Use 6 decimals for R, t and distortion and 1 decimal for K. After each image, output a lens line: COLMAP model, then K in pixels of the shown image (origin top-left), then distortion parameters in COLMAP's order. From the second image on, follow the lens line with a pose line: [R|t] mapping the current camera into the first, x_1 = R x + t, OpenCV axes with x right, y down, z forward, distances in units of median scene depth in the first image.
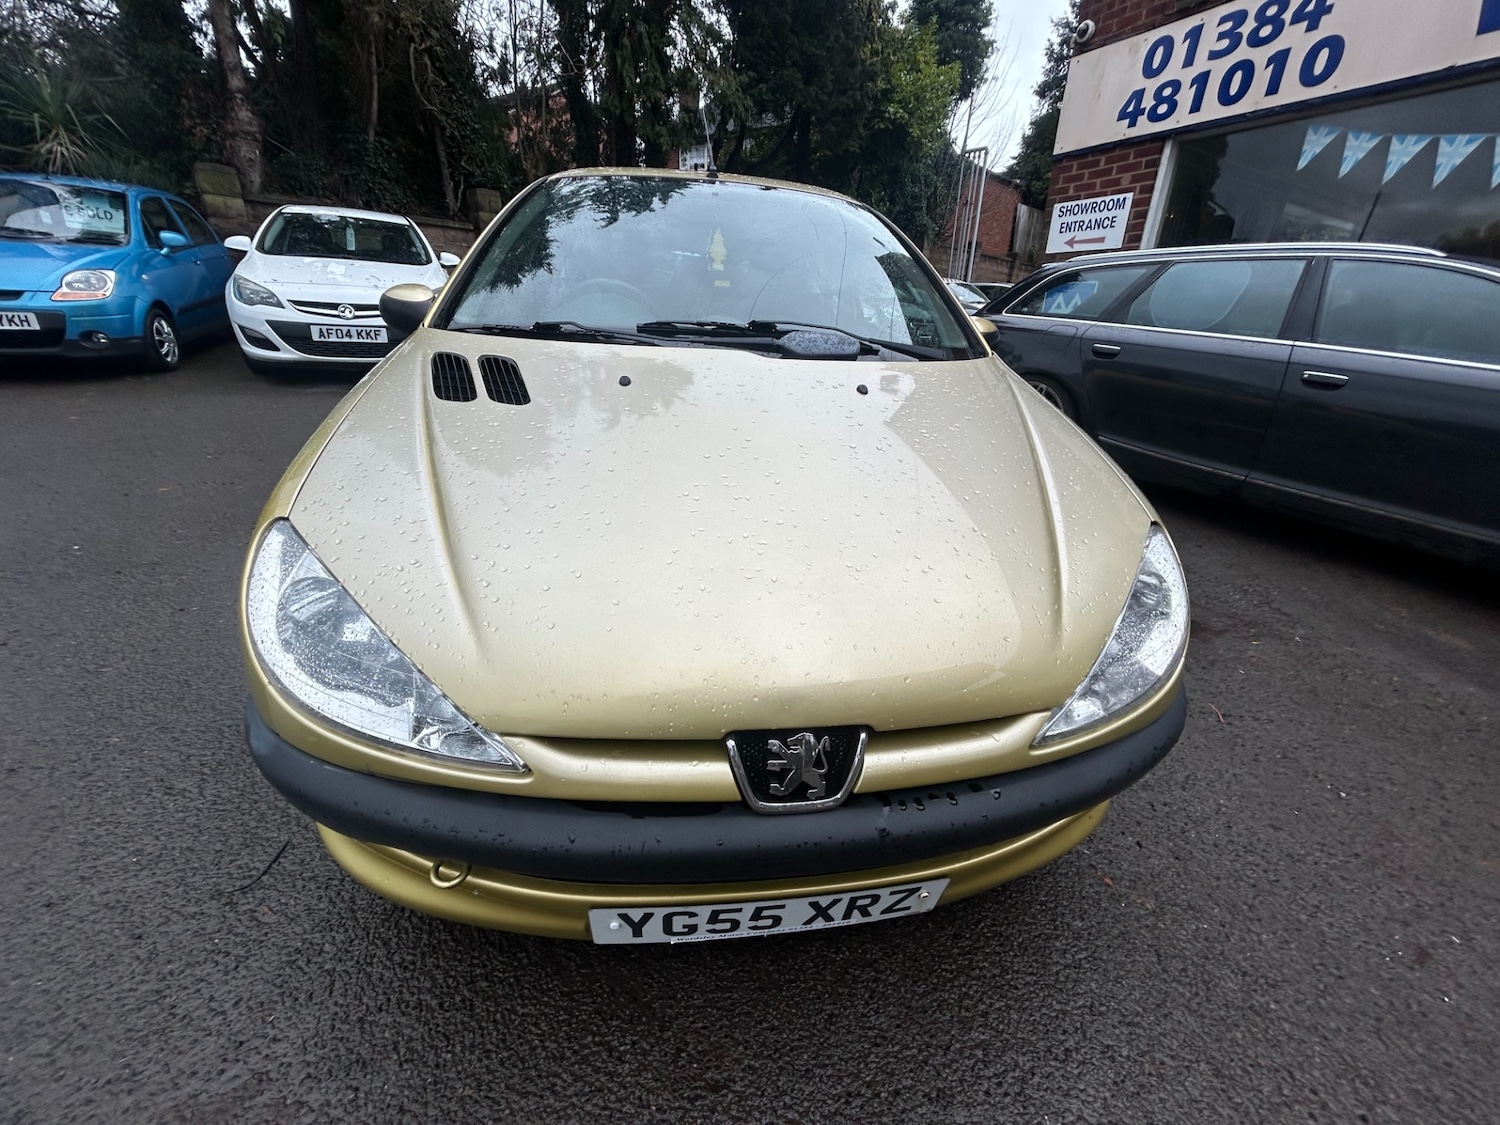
lens RADIAL K [[593.5, 0, 752.2], [0, 593.5, 564.6], [0, 0, 1]] dist [0.006702, -0.003921]
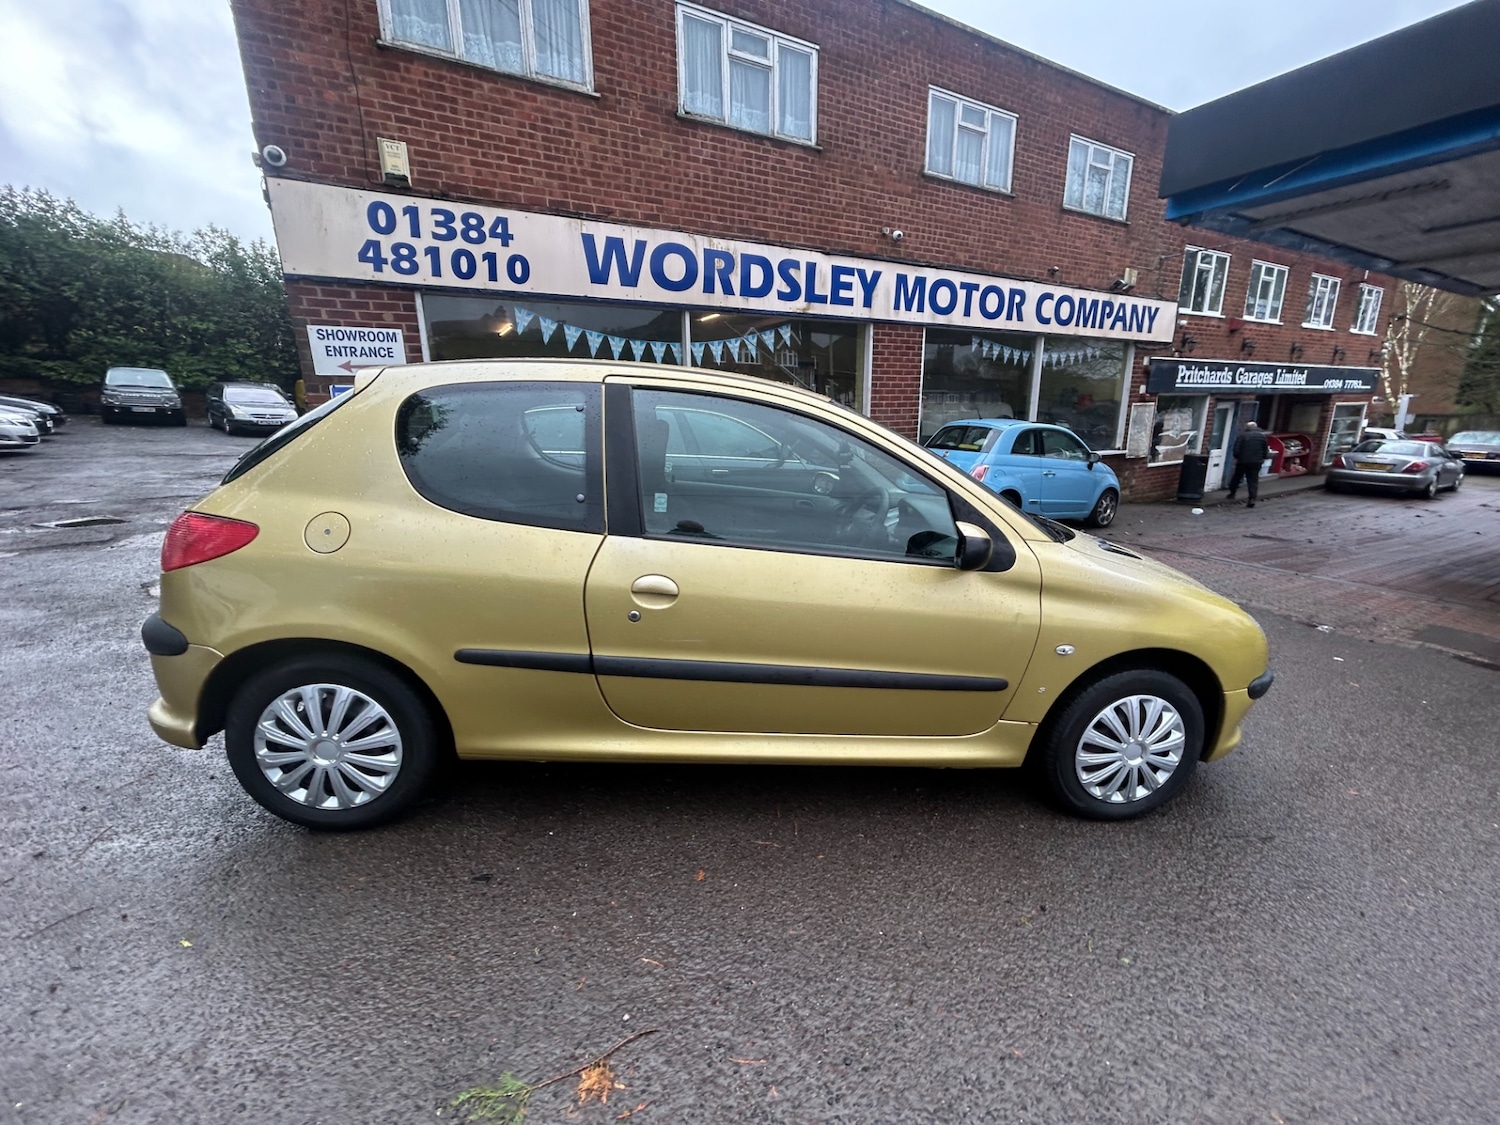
lens RADIAL K [[596.5, 0, 752.5], [0, 596.5, 564.3], [0, 0, 1]] dist [-0.002025, -0.000191]
pose [[0.026982, -0.281183, 0.959275, -0.541078], [0.389958, 0.886556, 0.248899, -0.275151], [-0.920437, 0.367361, 0.133570, 0.436341]]
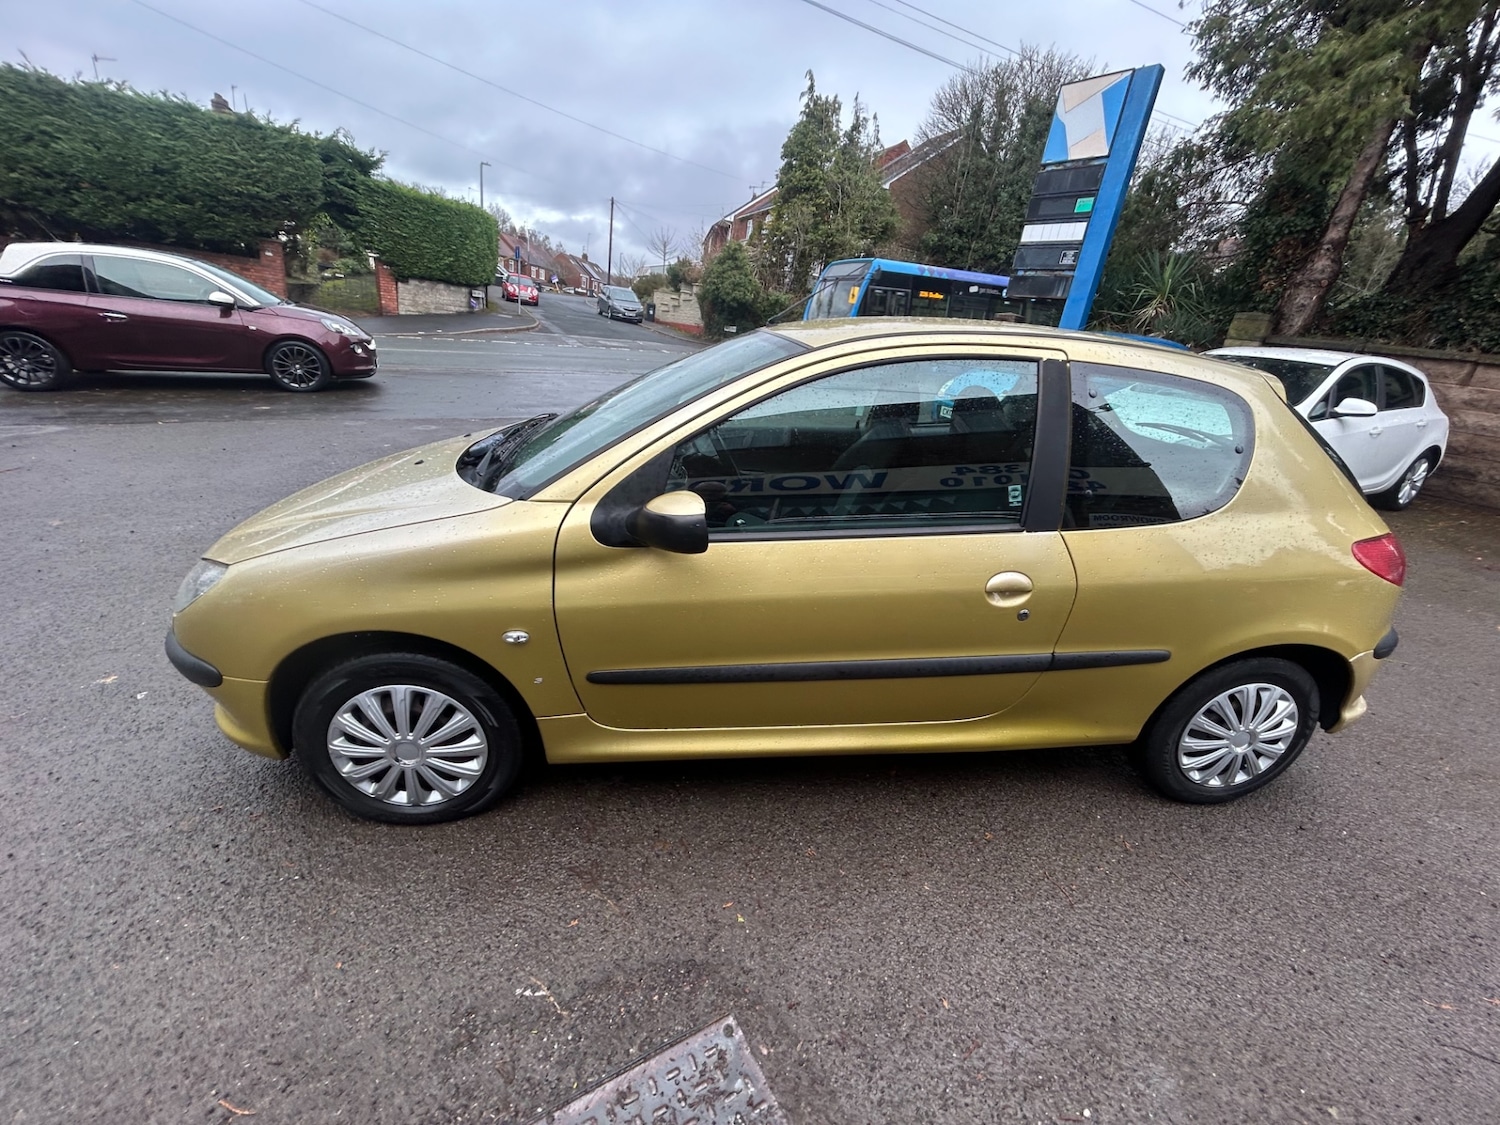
lens RADIAL K [[596.5, 0, 752.5], [0, 596.5, 564.3], [0, 0, 1]] dist [-0.002025, -0.000191]
pose [[-0.024163, 0.324625, -0.945534, 0.425319], [-0.498167, 0.816105, 0.292919, -0.237276], [0.866744, 0.478112, 0.141998, 0.400781]]
